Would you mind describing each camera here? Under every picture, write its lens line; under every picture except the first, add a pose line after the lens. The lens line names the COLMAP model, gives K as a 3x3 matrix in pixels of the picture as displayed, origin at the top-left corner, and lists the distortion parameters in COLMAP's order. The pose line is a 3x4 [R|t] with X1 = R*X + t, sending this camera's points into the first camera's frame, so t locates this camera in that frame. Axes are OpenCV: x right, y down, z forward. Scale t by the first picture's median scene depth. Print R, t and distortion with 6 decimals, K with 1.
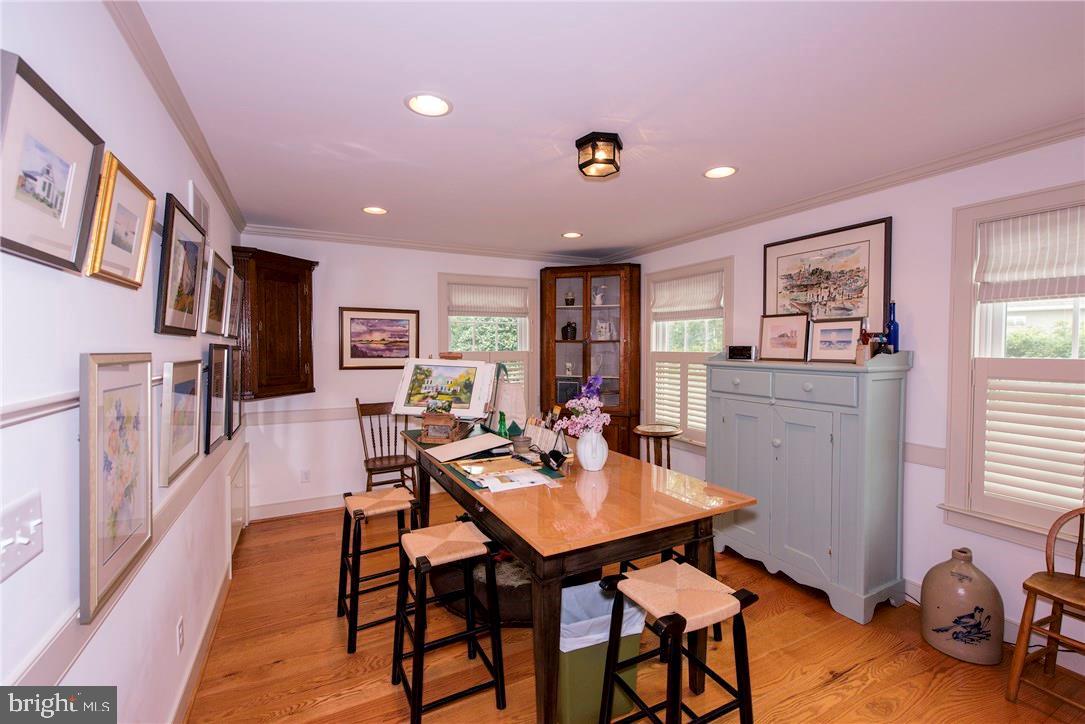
lens RADIAL K [[461.1, 0, 542.5], [0, 461.1, 362.0], [0, 0, 1]] dist [0.000467, -0.000124]
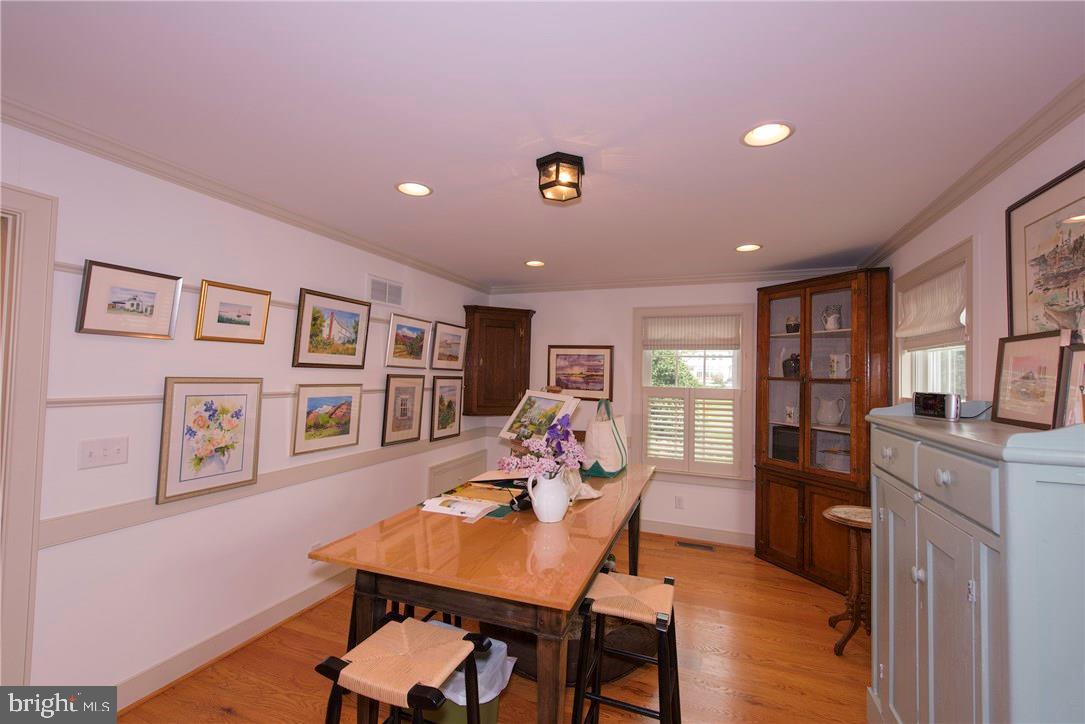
lens RADIAL K [[461.1, 0, 542.5], [0, 461.1, 362.0], [0, 0, 1]] dist [0.000467, -0.000124]
pose [[0.664633, -0.003838, -0.747160, 0.543131], [-0.049746, 0.997541, -0.049375, -0.021587], [0.745512, 0.069985, 0.662807, 0.262073]]
